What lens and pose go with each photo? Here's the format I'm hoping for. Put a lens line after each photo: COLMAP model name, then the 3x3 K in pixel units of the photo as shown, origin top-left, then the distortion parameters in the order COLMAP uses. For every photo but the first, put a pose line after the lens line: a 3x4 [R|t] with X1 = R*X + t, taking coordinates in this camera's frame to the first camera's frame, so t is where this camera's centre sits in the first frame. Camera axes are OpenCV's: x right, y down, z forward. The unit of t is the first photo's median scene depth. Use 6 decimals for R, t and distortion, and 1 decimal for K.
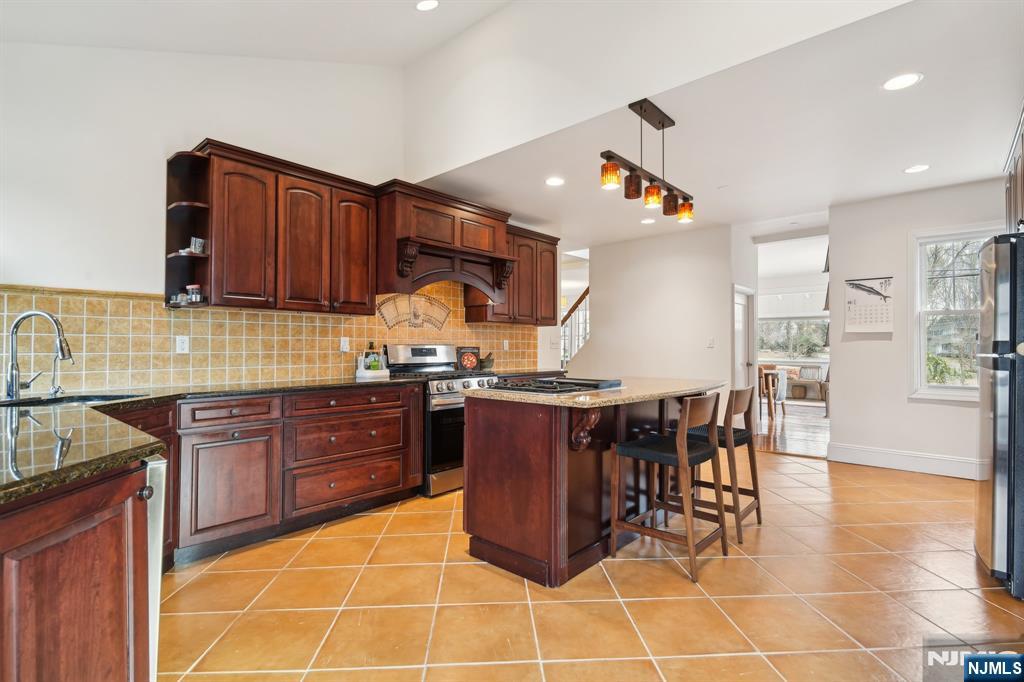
lens RADIAL K [[491.8, 0, 511.9], [0, 491.8, 345.1], [0, 0, 1]] dist [0.006001, 0.000132]
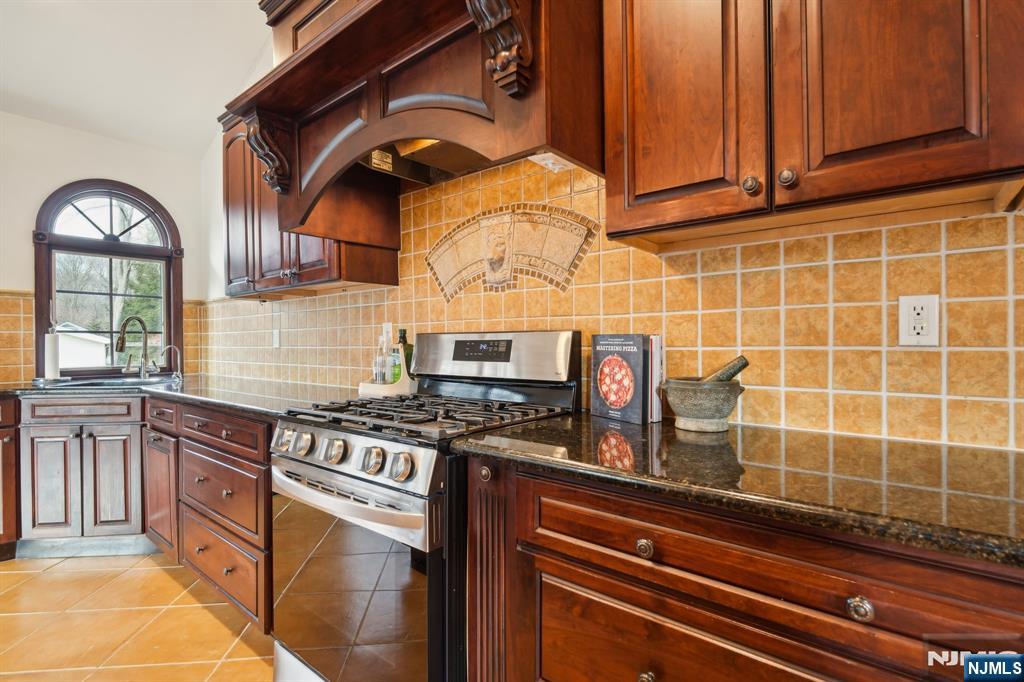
lens RADIAL K [[491.8, 0, 511.9], [0, 491.8, 339.8], [0, 0, 1]] dist [0.006001, 0.000132]
pose [[0.031632, 0.008487, -0.999464, 0.258920], [0.024752, 0.999651, 0.009272, 0.002555], [0.999193, -0.025032, 0.031411, 1.147937]]
